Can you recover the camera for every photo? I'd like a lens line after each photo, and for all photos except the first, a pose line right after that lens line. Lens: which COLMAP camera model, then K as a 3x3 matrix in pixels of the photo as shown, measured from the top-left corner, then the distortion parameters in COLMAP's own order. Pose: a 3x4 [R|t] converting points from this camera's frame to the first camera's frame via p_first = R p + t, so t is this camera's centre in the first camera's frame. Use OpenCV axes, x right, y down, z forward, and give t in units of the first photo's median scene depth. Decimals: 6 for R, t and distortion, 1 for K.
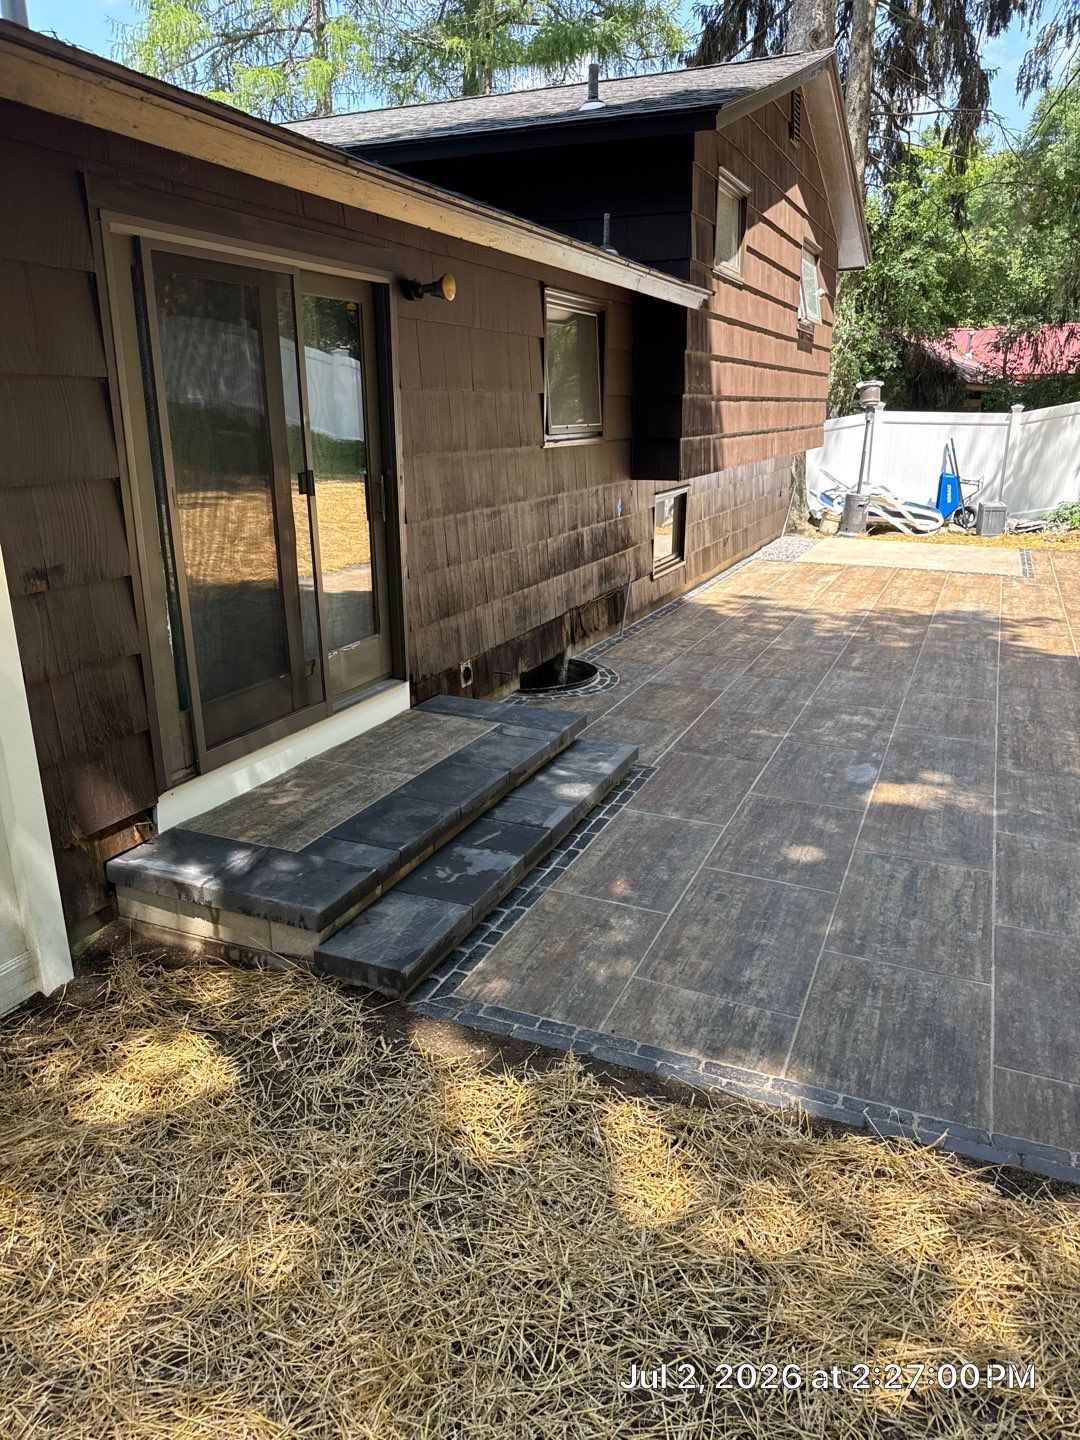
lens RADIAL K [[1024.3, 0, 525.1], [0, 1024.3, 731.8], [0, 0, 1]] dist [0.042126, -0.056422]
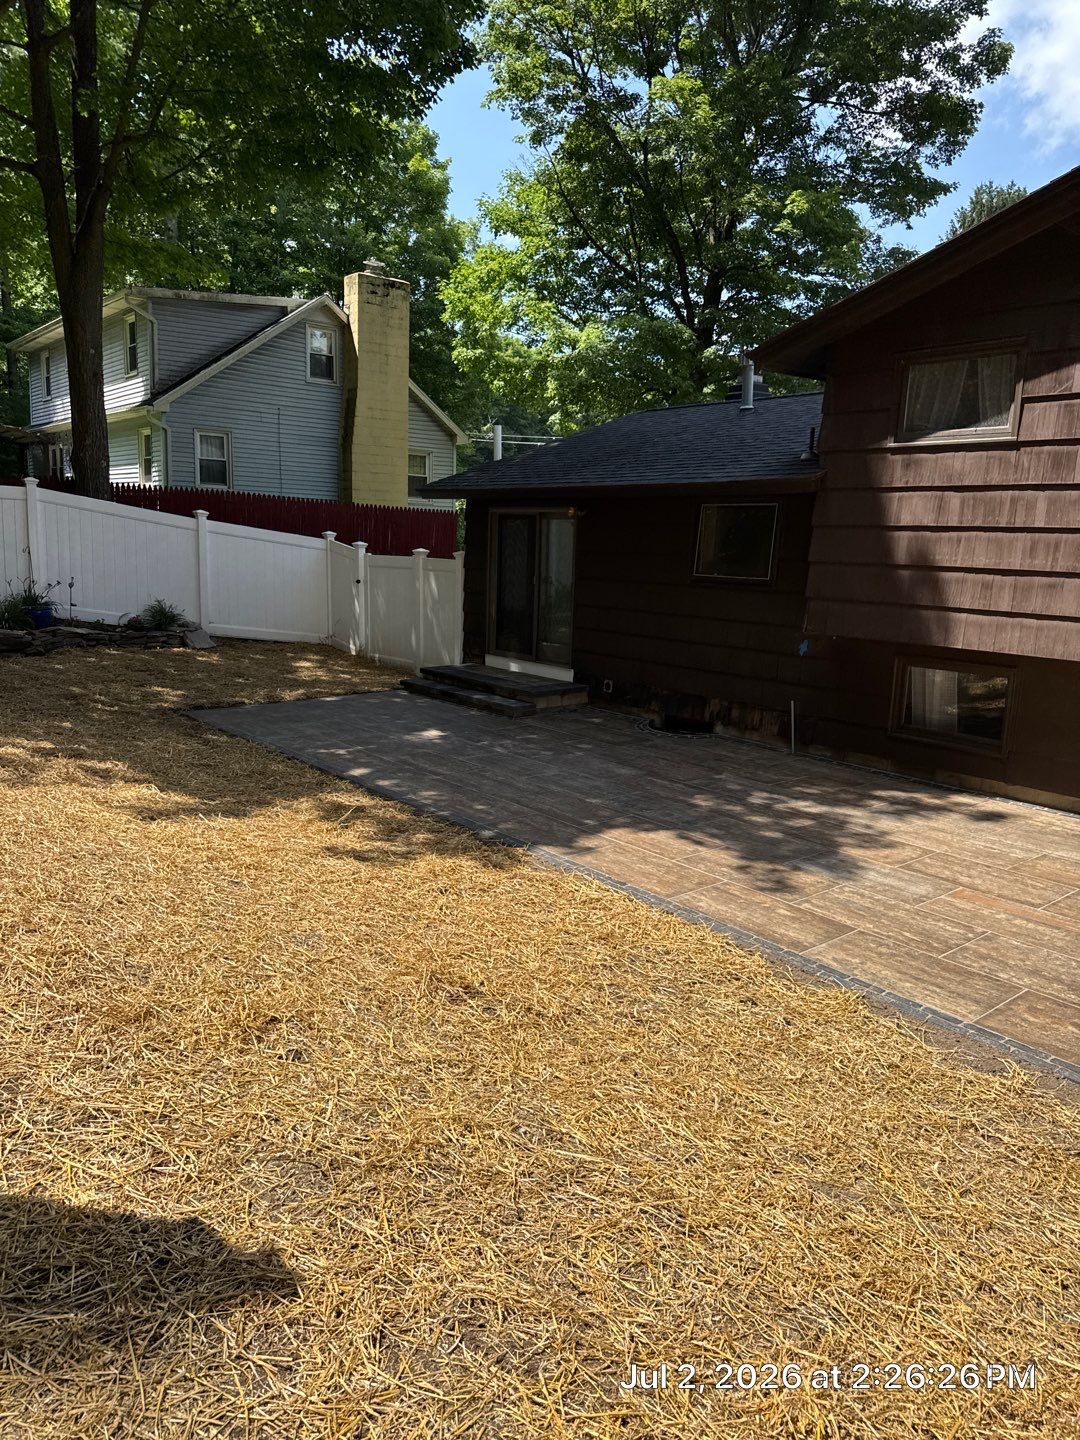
lens RADIAL K [[1024.3, 0, 520.7], [0, 1024.3, 702.5], [0, 0, 1]] dist [0.042126, -0.056422]
pose [[-0.453021, 0.138443, -0.880684, 1.718235], [-0.296592, 0.908191, 0.295333, -0.544625], [0.840717, 0.394996, -0.370369, 1.556846]]
